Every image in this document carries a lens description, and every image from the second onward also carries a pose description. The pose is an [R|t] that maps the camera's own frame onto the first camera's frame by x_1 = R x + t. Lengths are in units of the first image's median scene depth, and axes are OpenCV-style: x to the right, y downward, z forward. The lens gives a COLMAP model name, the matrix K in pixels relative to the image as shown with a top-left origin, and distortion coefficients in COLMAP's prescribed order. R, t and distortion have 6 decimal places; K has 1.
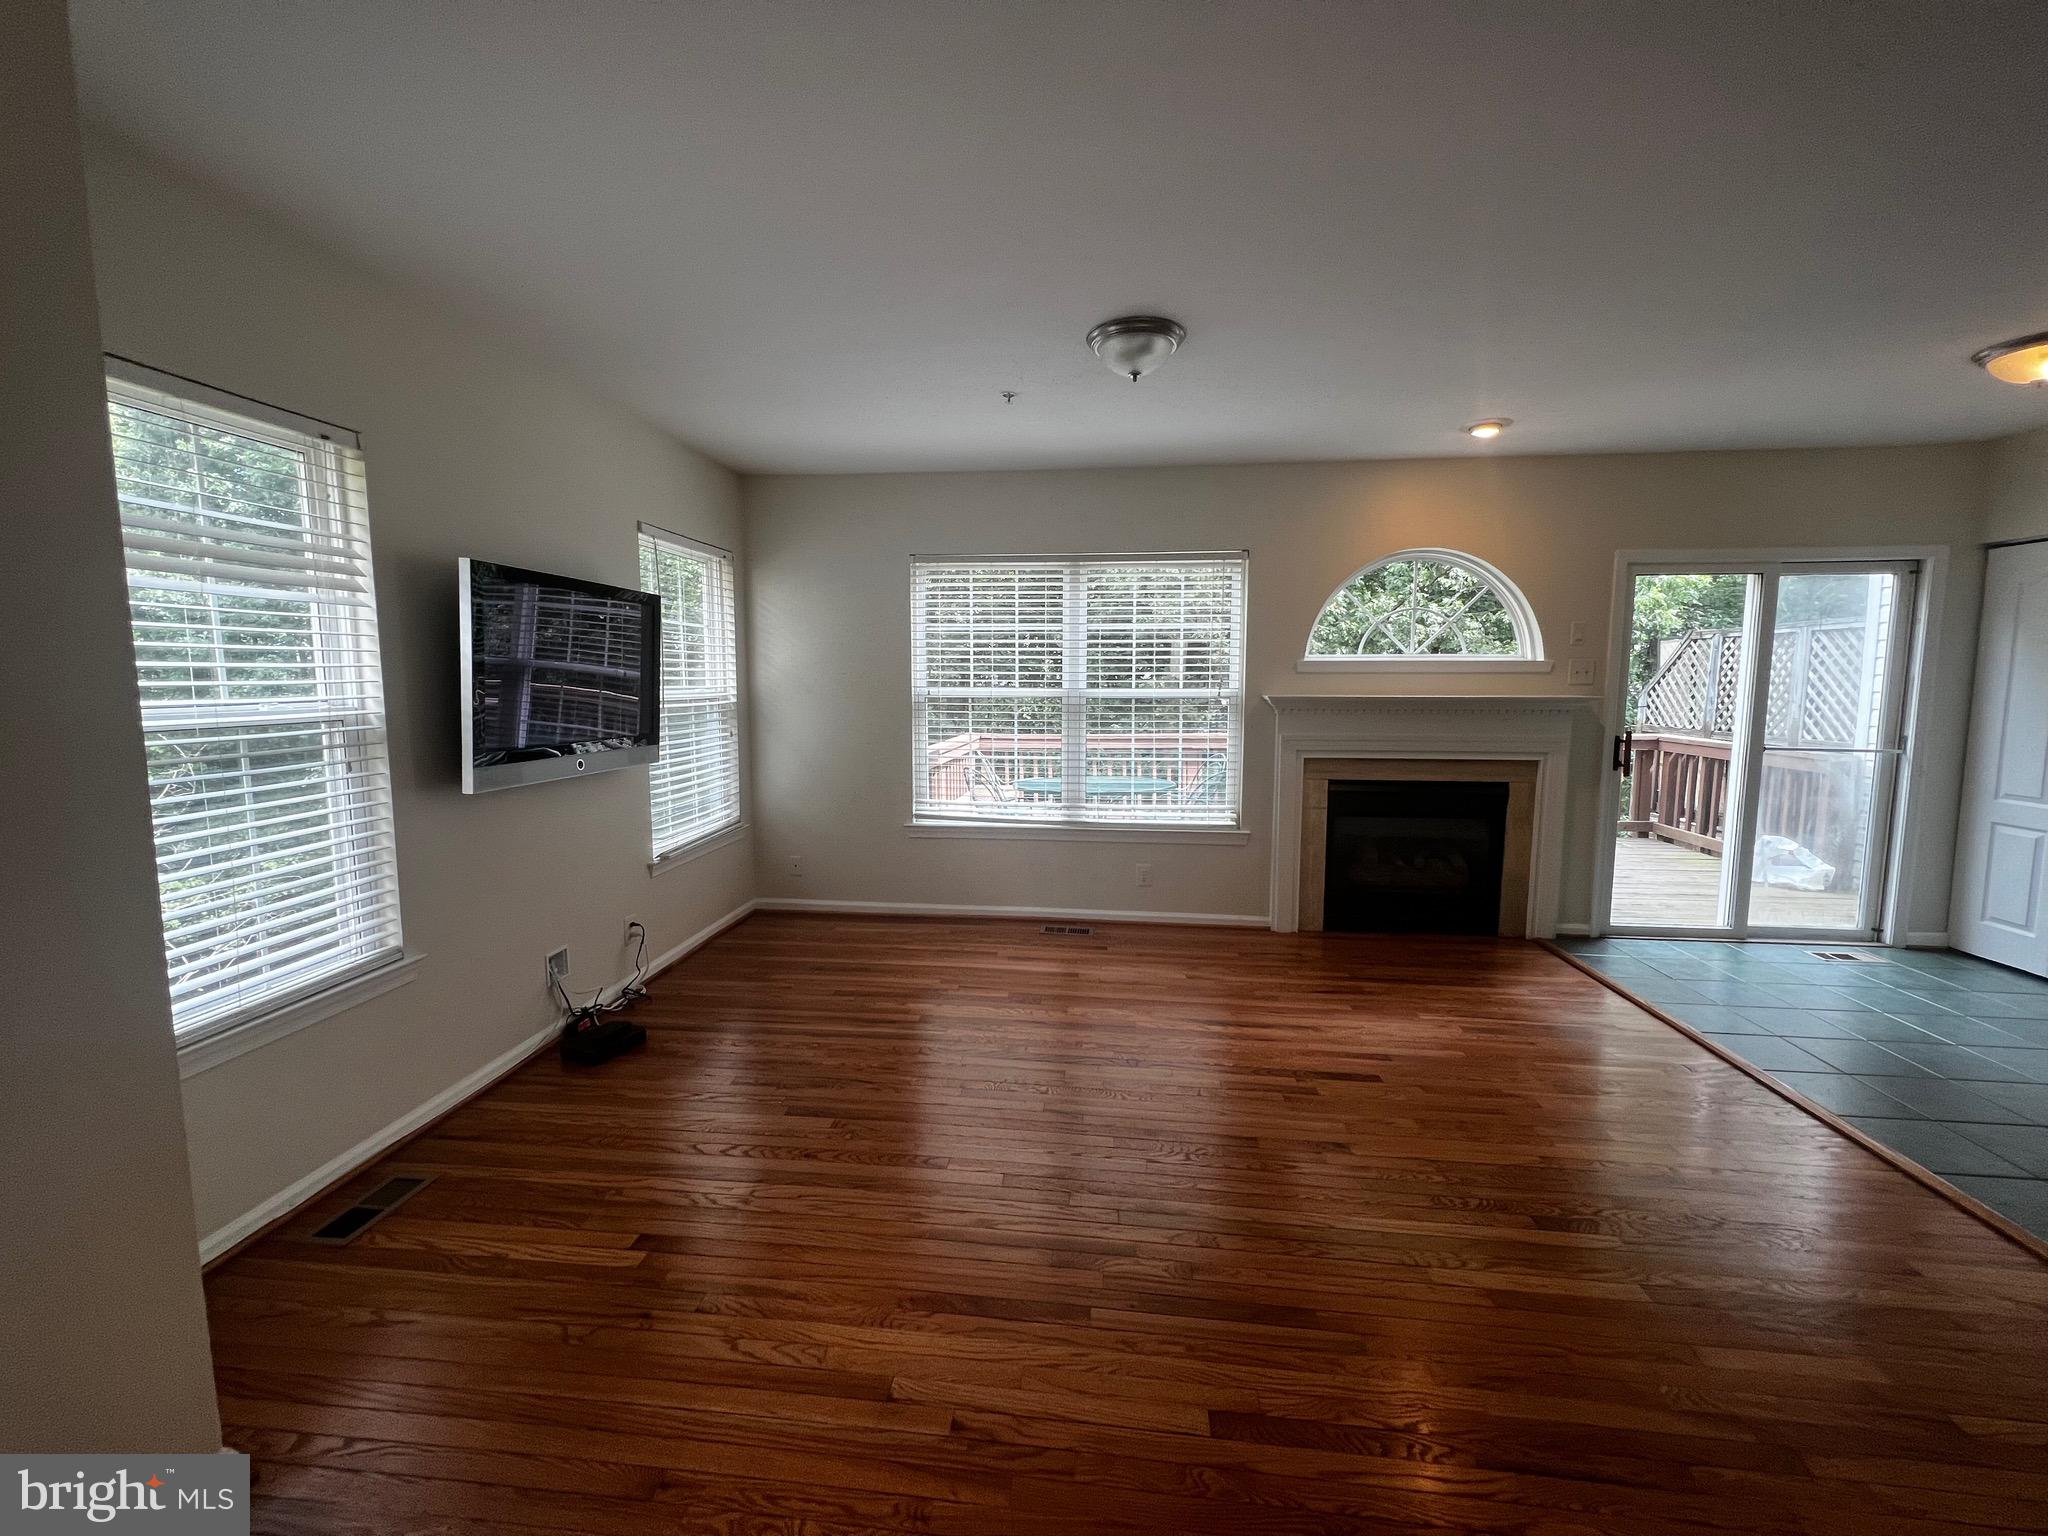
lens RADIAL K [[825.3, 0, 1021.6], [0, 825.3, 760.2], [0, 0, 1]] dist [-0.001772, 0.000202]
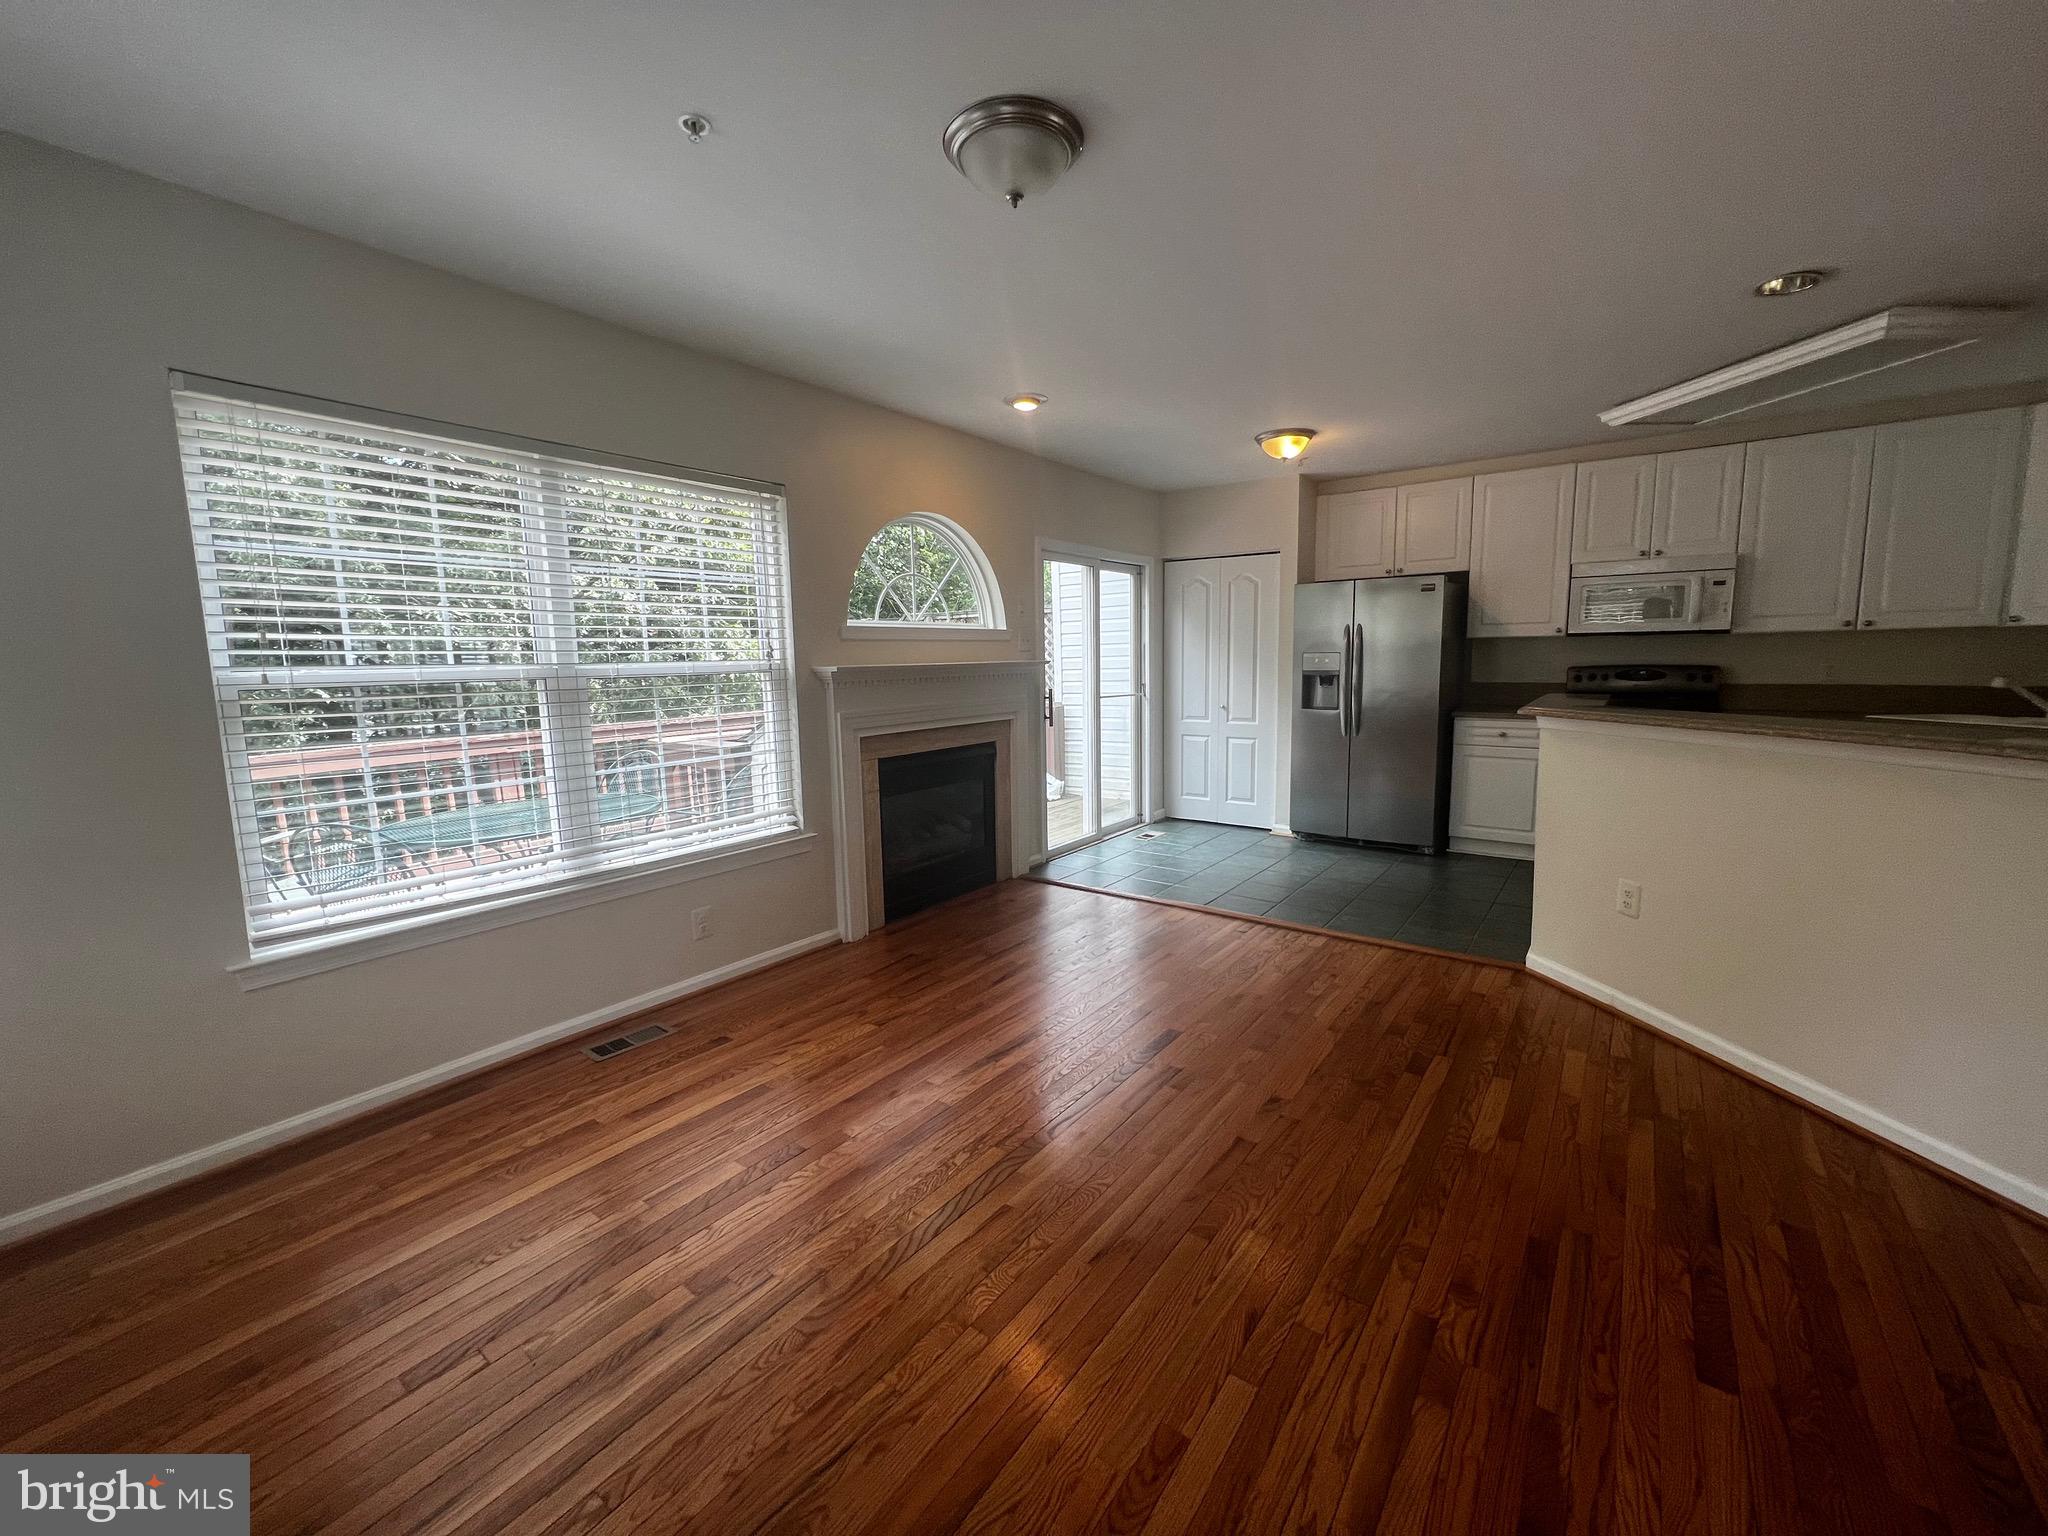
lens RADIAL K [[825.3, 0, 1021.6], [0, 825.3, 760.2], [0, 0, 1]] dist [-0.001772, 0.000202]
pose [[0.508393, -0.119977, 0.852726, -0.327077], [0.107271, 0.991357, 0.075528, -0.027094], [-0.854418, 0.053076, 0.516869, 0.417030]]
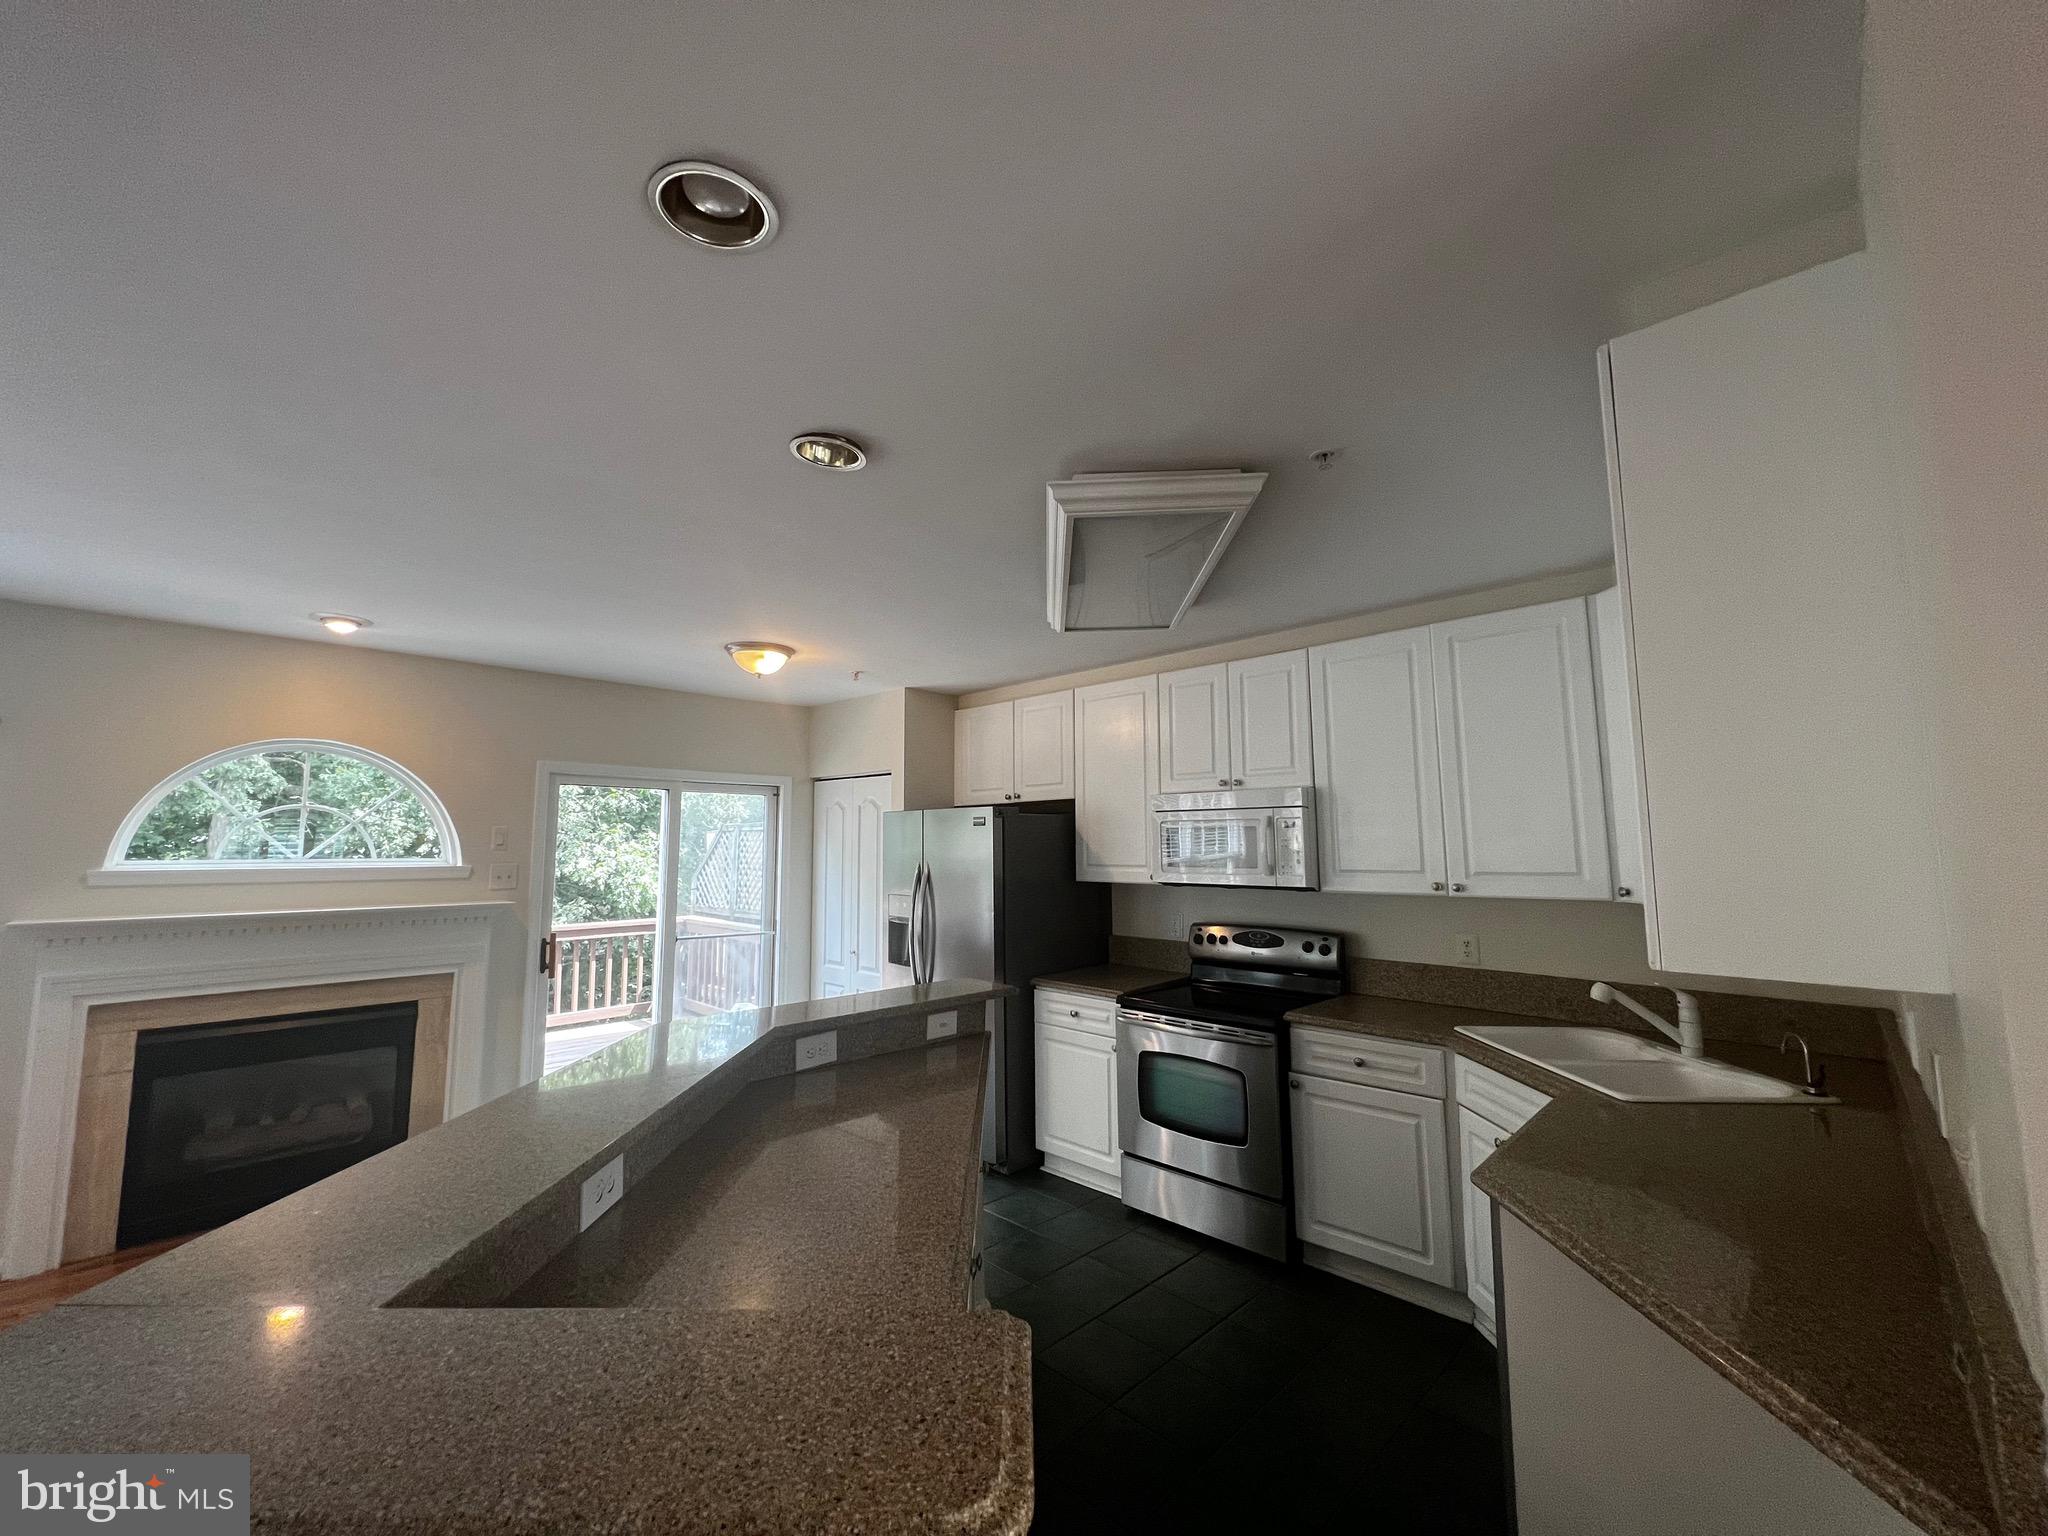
lens RADIAL K [[825.3, 0, 1021.6], [0, 825.3, 760.2], [0, 0, 1]] dist [-0.001772, 0.000202]
pose [[0.624949, 0.079150, 0.776643, 0.284348], [0.083287, 0.982409, -0.167140, -0.026204], [-0.776210, 0.169138, 0.607363, -0.114520]]
